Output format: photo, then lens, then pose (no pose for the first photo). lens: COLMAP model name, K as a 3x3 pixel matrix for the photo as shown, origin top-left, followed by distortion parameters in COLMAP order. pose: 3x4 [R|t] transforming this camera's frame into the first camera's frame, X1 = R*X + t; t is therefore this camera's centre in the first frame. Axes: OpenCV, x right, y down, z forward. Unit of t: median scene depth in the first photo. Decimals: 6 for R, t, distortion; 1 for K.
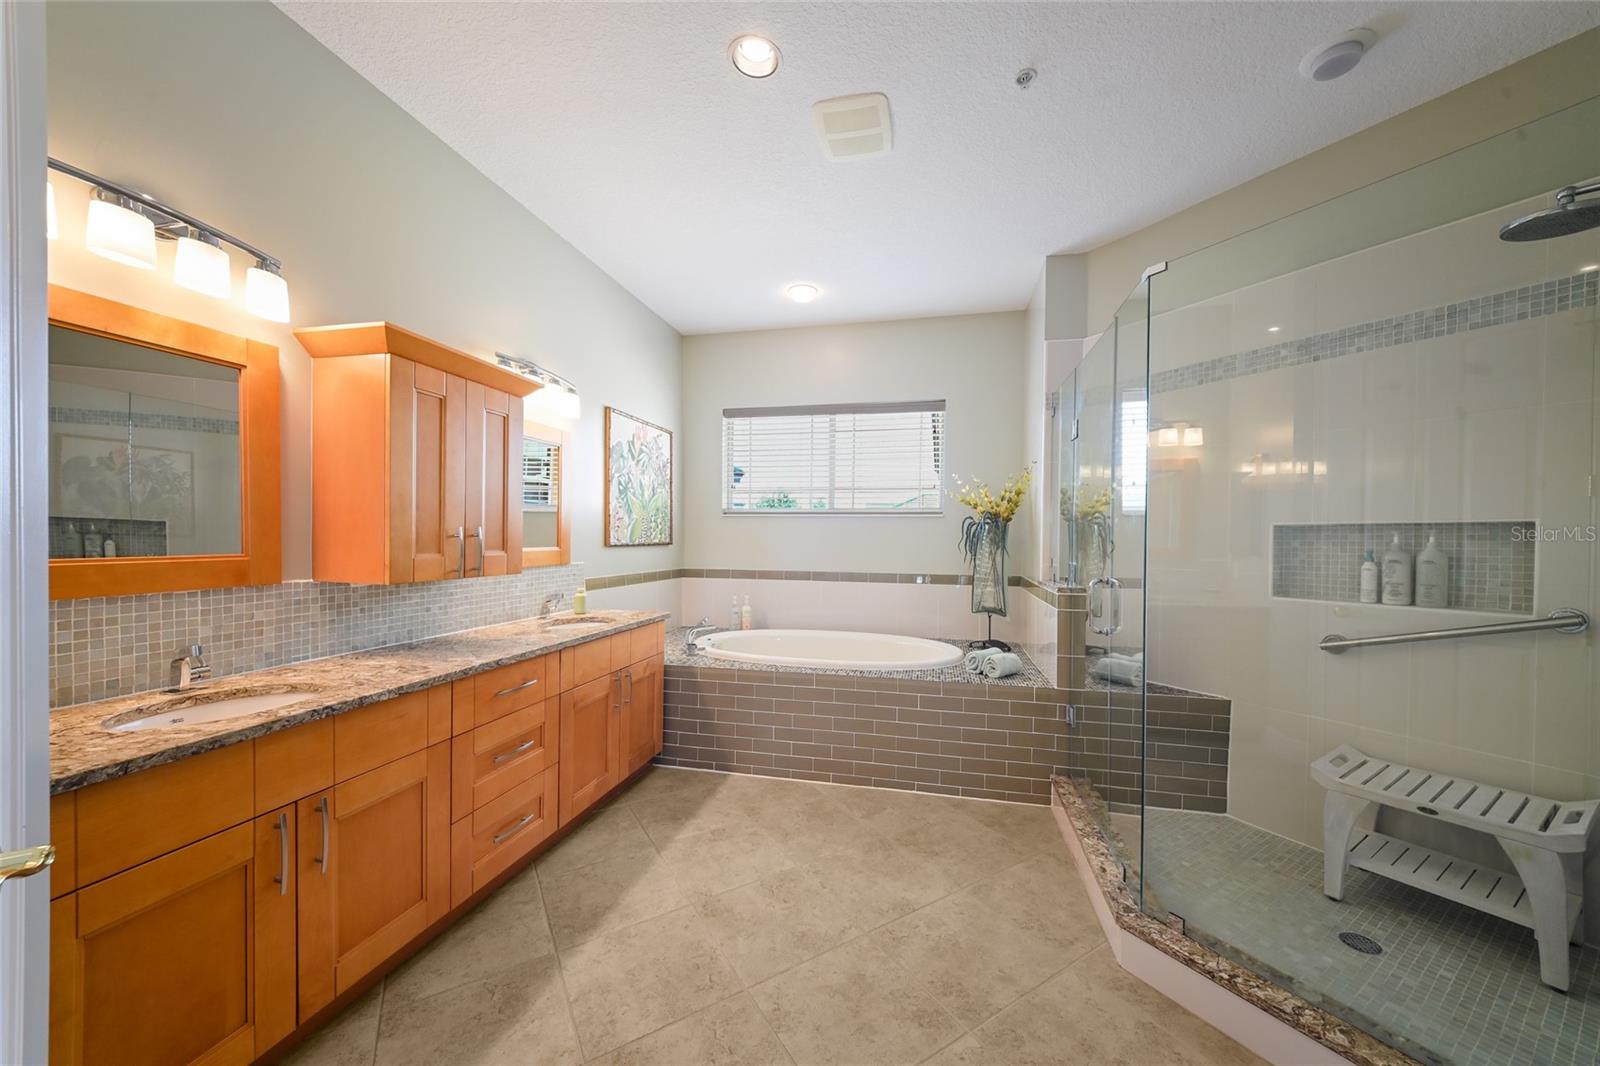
lens RADIAL K [[560.8, 0, 807.4], [0, 560.8, 523.1], [0, 0, 1]] dist [-0.000606, -0.000224]
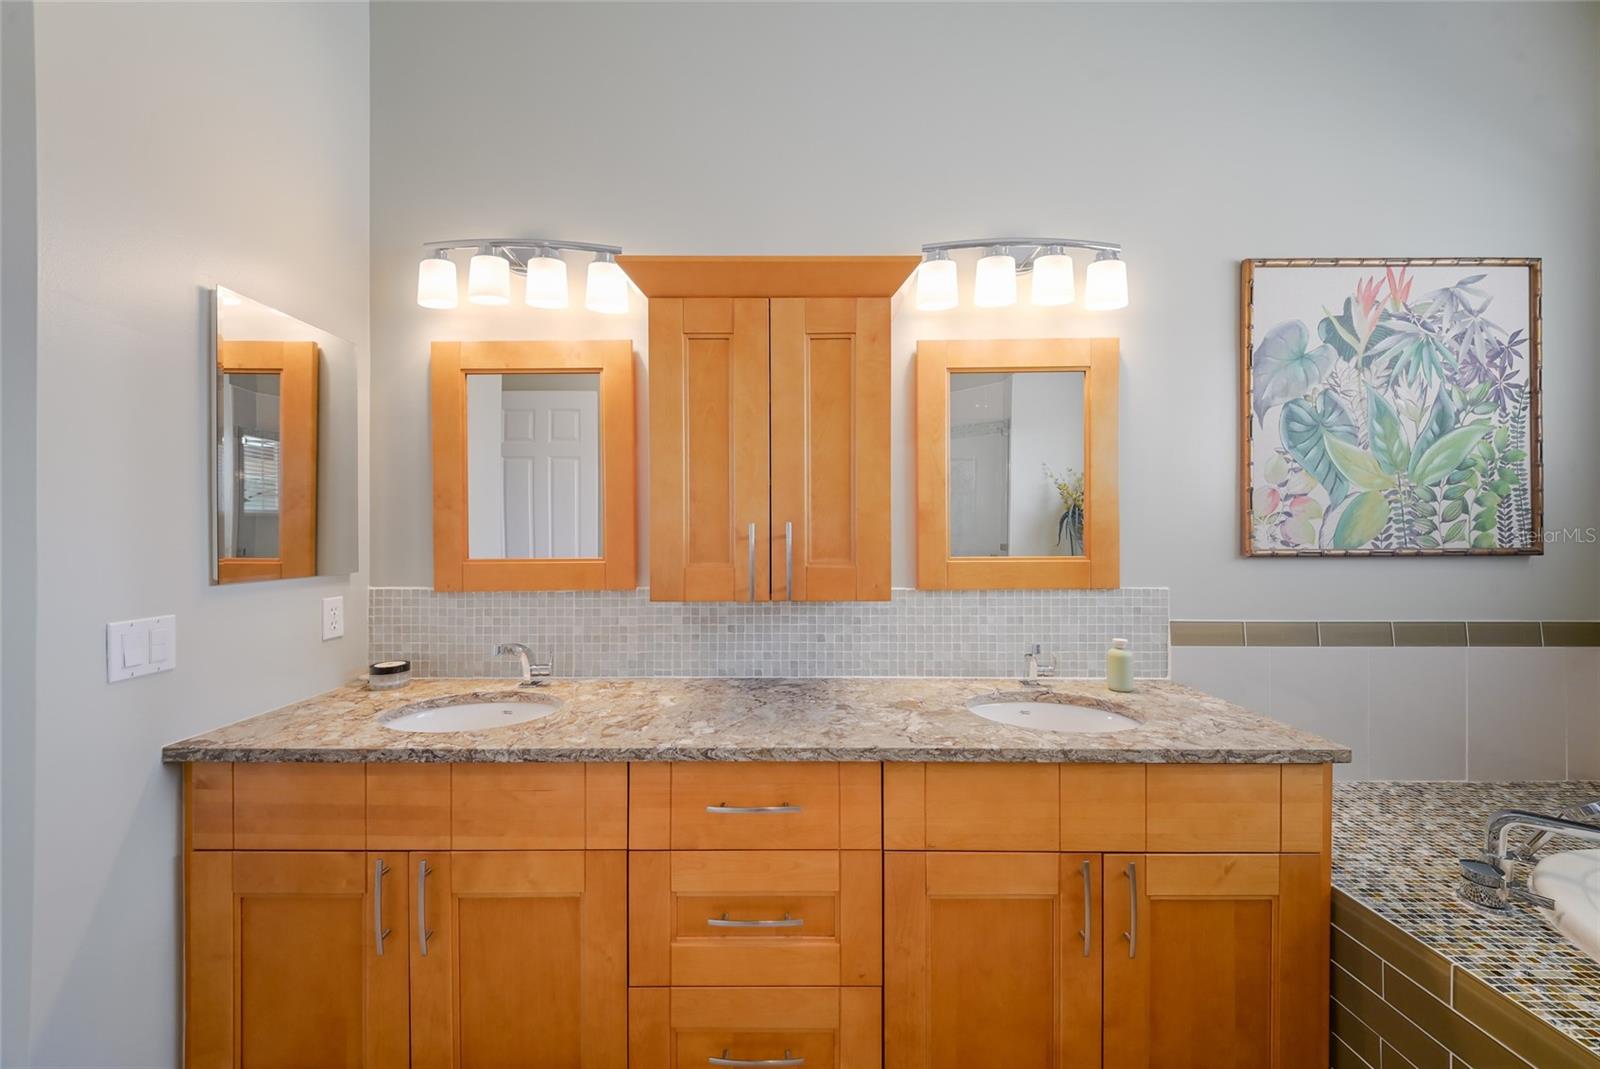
lens RADIAL K [[550.3, 0, 802.3], [0, 550.3, 546.0], [0, 0, 1]] dist [0.001531, -0.000175]
pose [[0.224734, -0.004445, -0.974410, 0.014298], [0.030146, 0.999543, 0.002393, 0.025669], [0.973954, -0.029912, 0.224765, 0.670810]]
